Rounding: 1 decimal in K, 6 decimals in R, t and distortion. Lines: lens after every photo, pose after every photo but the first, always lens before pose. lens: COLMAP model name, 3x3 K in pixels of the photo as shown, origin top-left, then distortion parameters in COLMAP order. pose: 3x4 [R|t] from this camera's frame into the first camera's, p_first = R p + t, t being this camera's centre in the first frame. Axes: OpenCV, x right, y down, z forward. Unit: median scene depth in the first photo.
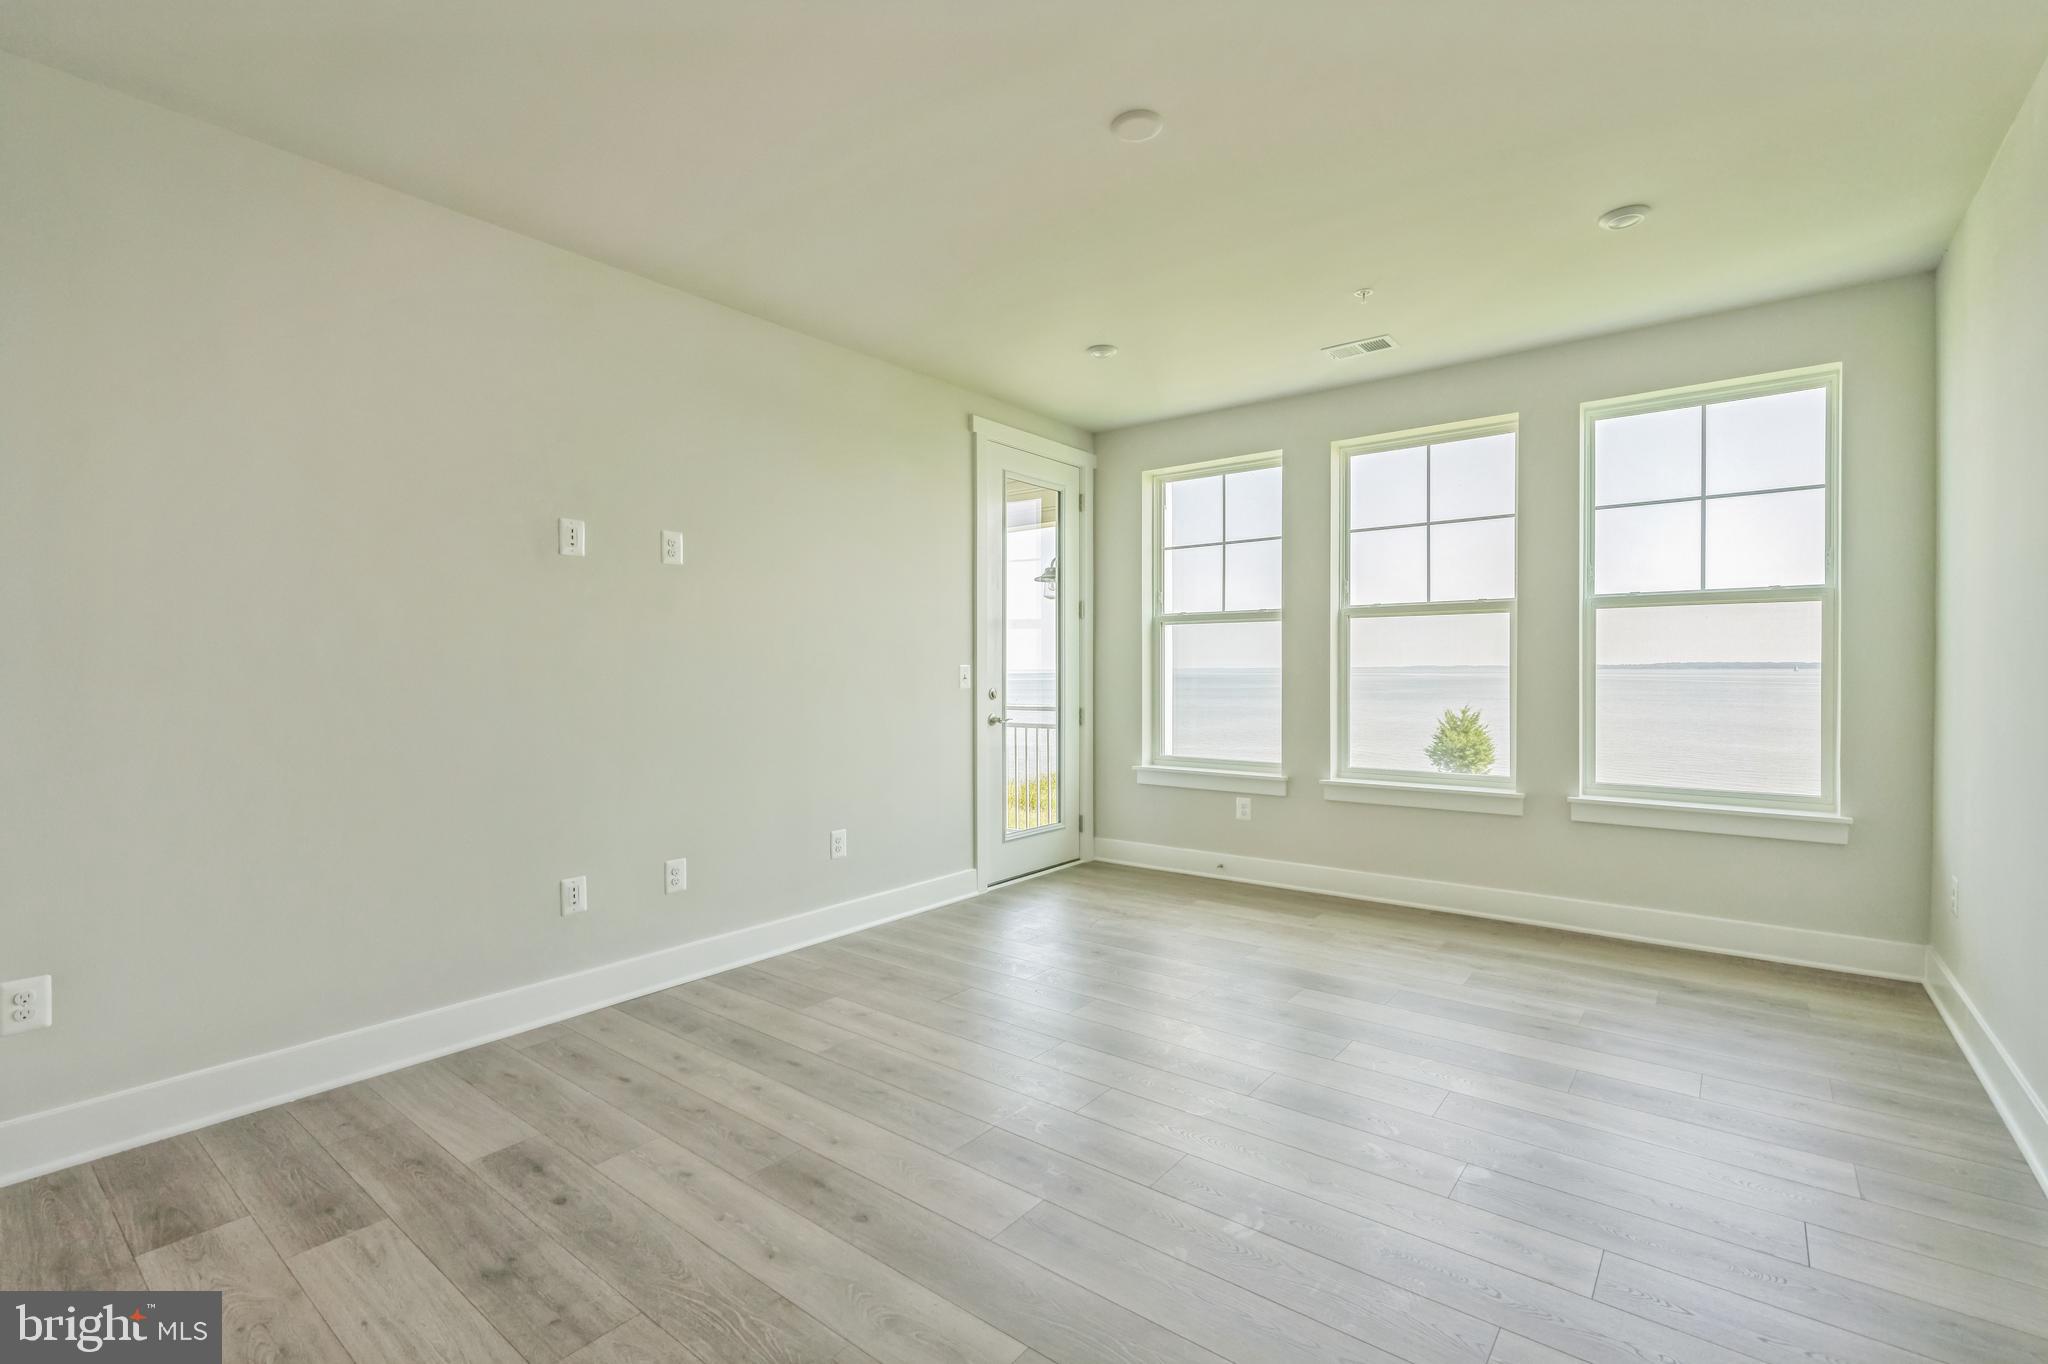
lens RADIAL K [[929.5, 0, 1024.0], [0, 929.5, 682.0], [0, 0, 1]] dist [0.014129, -0.000185]
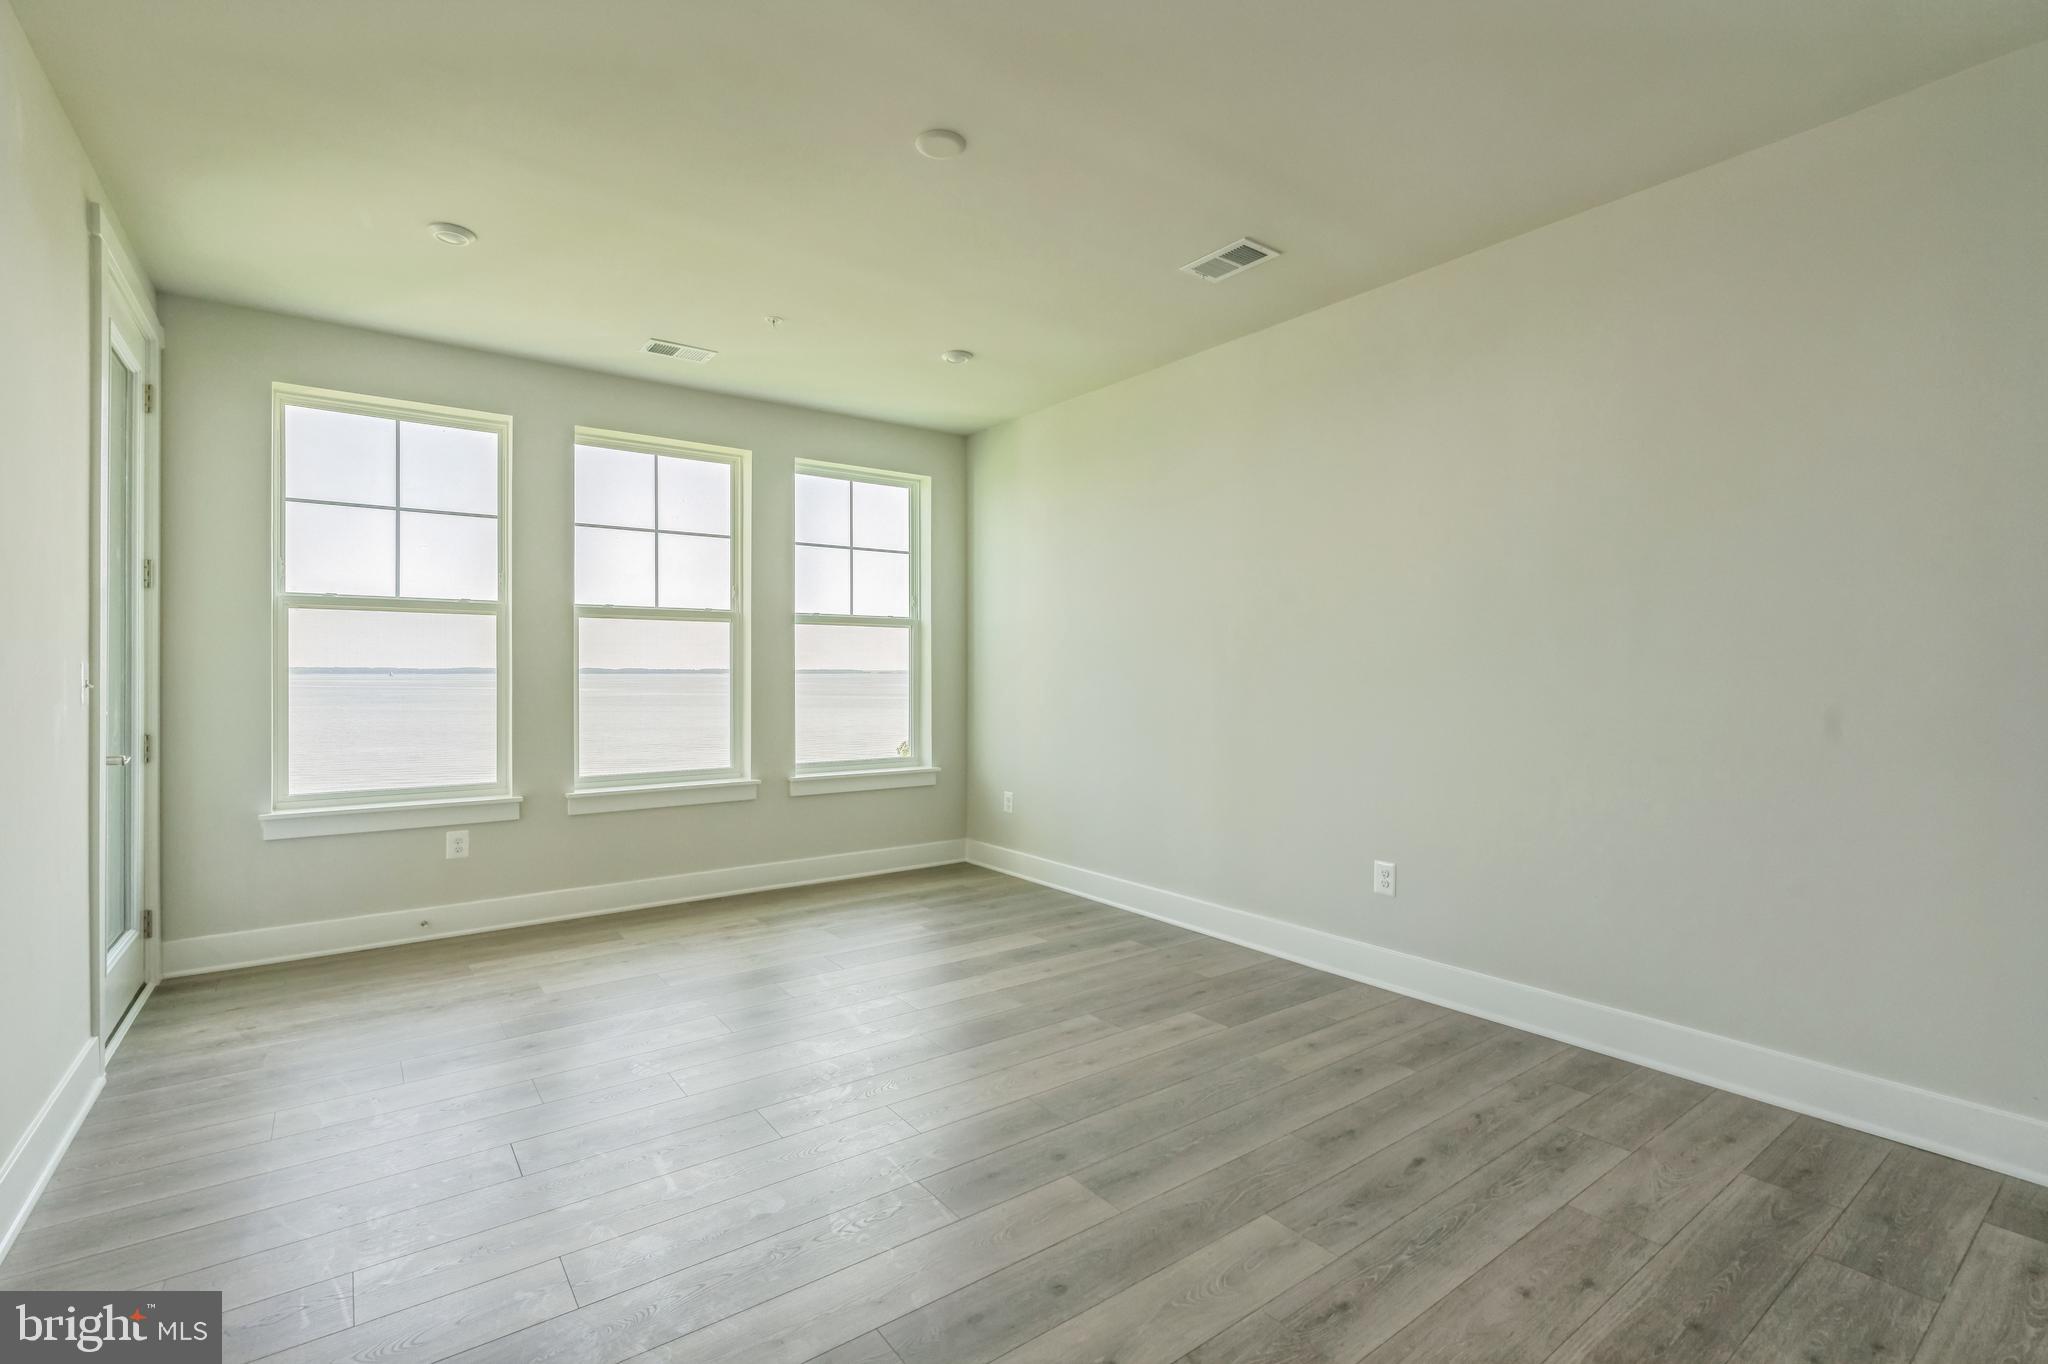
lens RADIAL K [[924.2, 0, 1017.8], [0, 924.2, 680.8], [0, 0, 1]] dist [-0.002884, 0.000088]
pose [[0.266882, -0.005893, 0.963711, -0.407602], [0.011296, 0.999932, 0.002986, -0.002723], [-0.963663, 0.010090, 0.266930, 0.317205]]
